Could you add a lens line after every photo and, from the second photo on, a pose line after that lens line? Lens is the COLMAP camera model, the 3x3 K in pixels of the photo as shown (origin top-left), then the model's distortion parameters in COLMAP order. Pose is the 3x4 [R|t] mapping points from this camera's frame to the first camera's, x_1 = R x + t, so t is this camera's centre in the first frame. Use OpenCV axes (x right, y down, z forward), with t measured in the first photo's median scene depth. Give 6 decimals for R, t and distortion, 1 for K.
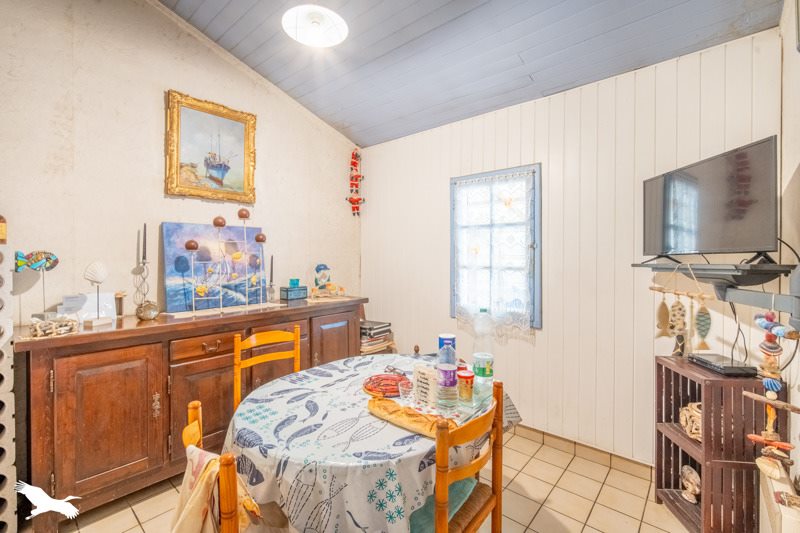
lens RADIAL K [[347.9, 0, 402.0], [0, 347.9, 261.9], [0, 0, 1]] dist [-0.004922, -0.000306]
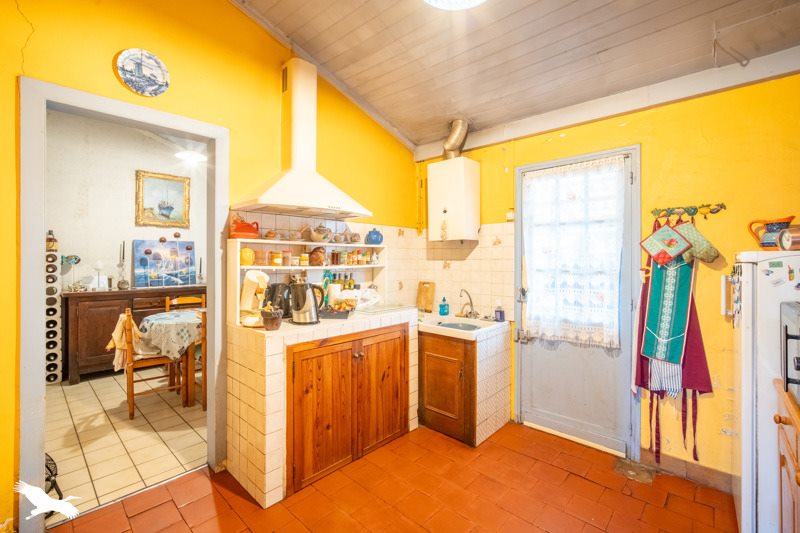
lens RADIAL K [[347.9, 0, 398.5], [0, 347.9, 262.7], [0, 0, 1]] dist [-0.004922, -0.000306]
pose [[0.999327, -0.002126, -0.036619, 0.818855], [0.001731, 0.999940, -0.010816, 0.033807], [0.036640, 0.010746, 0.999271, -0.833534]]
